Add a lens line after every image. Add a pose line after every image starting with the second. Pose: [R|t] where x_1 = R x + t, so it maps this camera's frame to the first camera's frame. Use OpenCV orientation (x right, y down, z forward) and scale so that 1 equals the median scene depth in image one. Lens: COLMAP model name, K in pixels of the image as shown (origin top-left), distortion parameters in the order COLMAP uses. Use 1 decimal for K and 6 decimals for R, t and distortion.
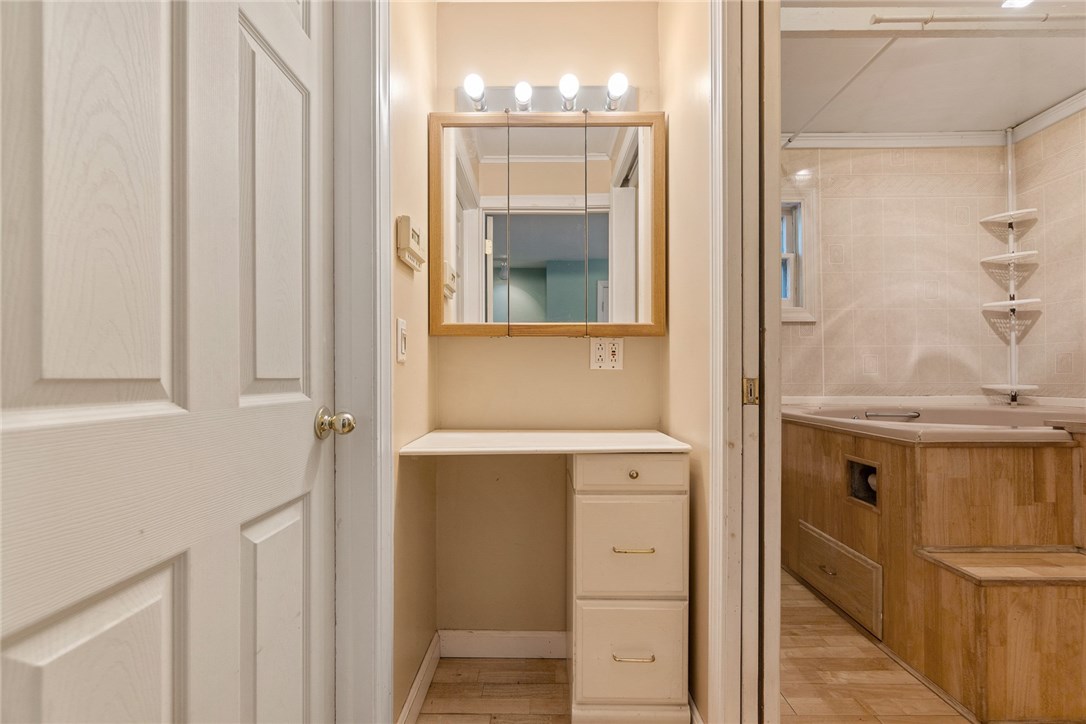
lens RADIAL K [[468.9, 0, 553.5], [0, 468.9, 375.8], [0, 0, 1]] dist [-0.003070, 0.000863]
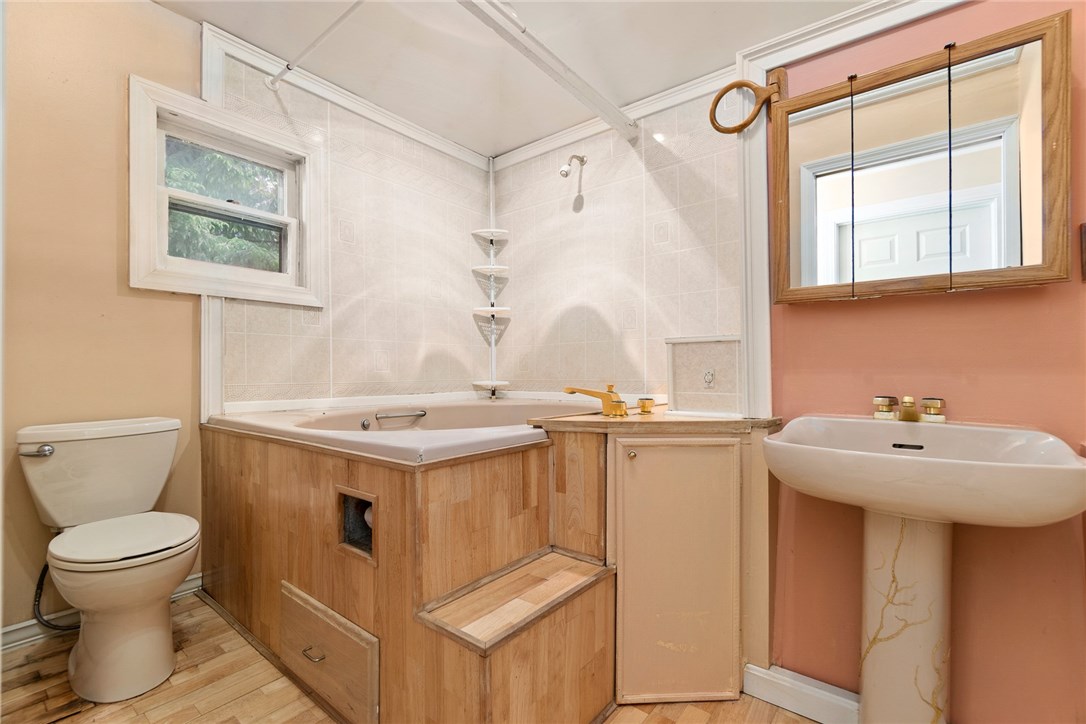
lens RADIAL K [[468.9, 0, 549.7], [0, 468.9, 366.4], [0, 0, 1]] dist [-0.003070, 0.000863]
pose [[0.609151, 0.010625, 0.792983, 0.212827], [0.000073, 0.999909, -0.013453, -0.001863], [-0.793054, 0.008253, 0.609095, 0.259093]]
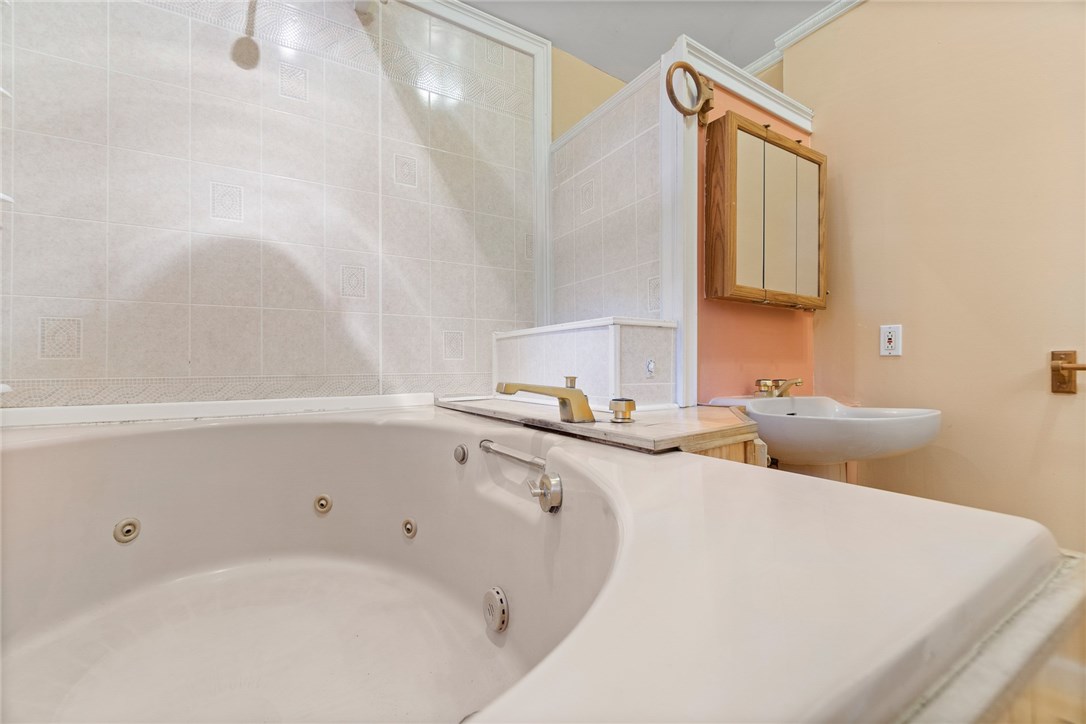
lens RADIAL K [[468.9, 0, 540.1], [0, 468.9, 357.2], [0, 0, 1]] dist [-0.003070, 0.000863]
pose [[-0.523568, 0.026447, 0.851574, 0.484068], [0.003474, 0.999576, -0.028908, 0.012205], [-0.851977, -0.012177, -0.523437, 1.026872]]
